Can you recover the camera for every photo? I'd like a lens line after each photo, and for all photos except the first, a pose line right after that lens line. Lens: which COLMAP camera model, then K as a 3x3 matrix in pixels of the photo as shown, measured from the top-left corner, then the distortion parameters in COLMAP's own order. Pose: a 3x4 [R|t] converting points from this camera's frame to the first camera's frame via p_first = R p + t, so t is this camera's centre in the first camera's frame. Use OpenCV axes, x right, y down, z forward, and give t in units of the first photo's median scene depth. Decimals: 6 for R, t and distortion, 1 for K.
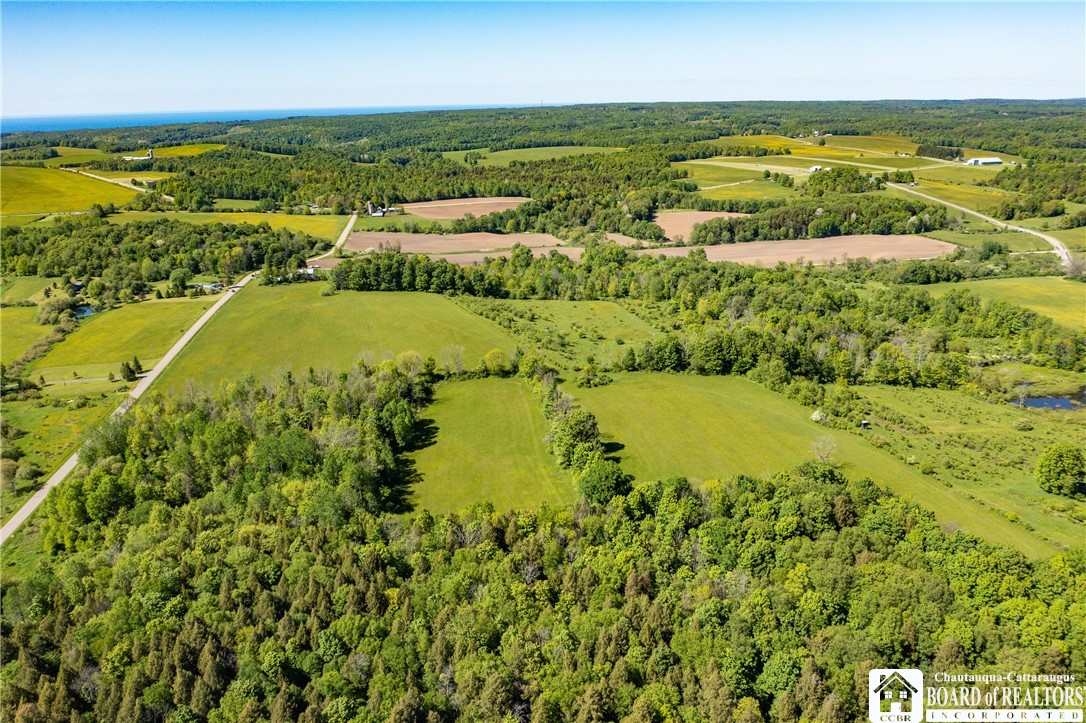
lens RADIAL K [[848.2, 0, 543.2], [0, 848.2, 364.9], [0, 0, 1]] dist [-0.025550, -0.002053]
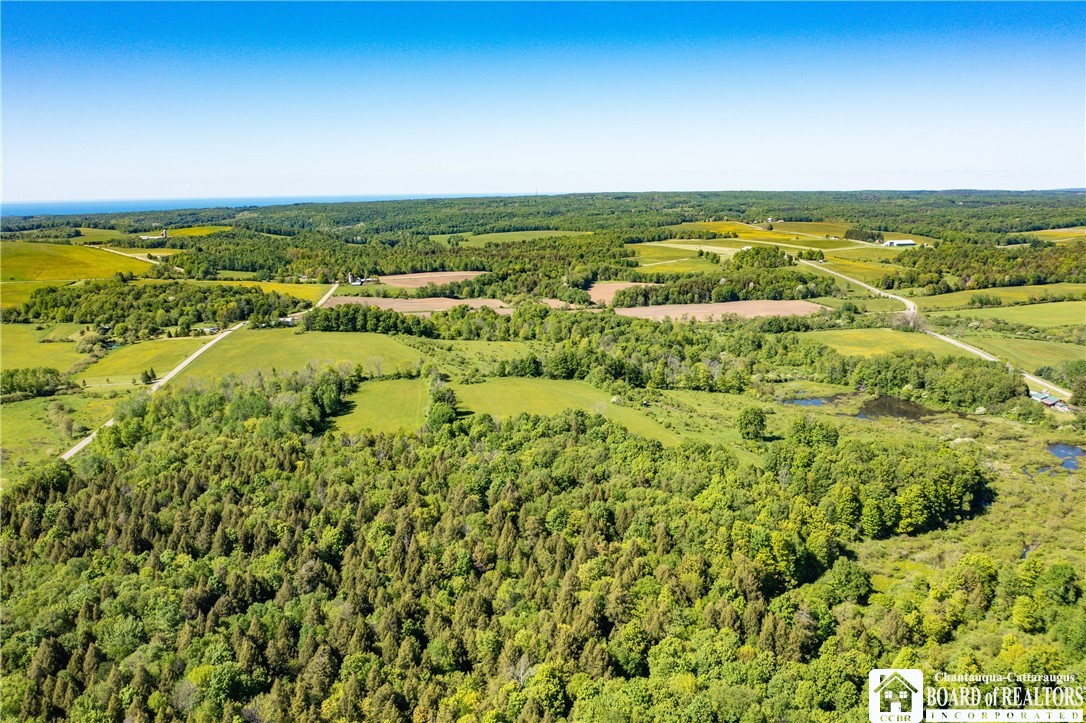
lens RADIAL K [[848.2, 0, 543.7], [0, 848.2, 358.4], [0, 0, 1]] dist [-0.025550, -0.002053]
pose [[0.999983, 0.005333, -0.002324, 0.092004], [-0.005549, 0.994336, -0.106140, 0.066305], [0.001745, 0.106151, 0.994348, -0.212891]]
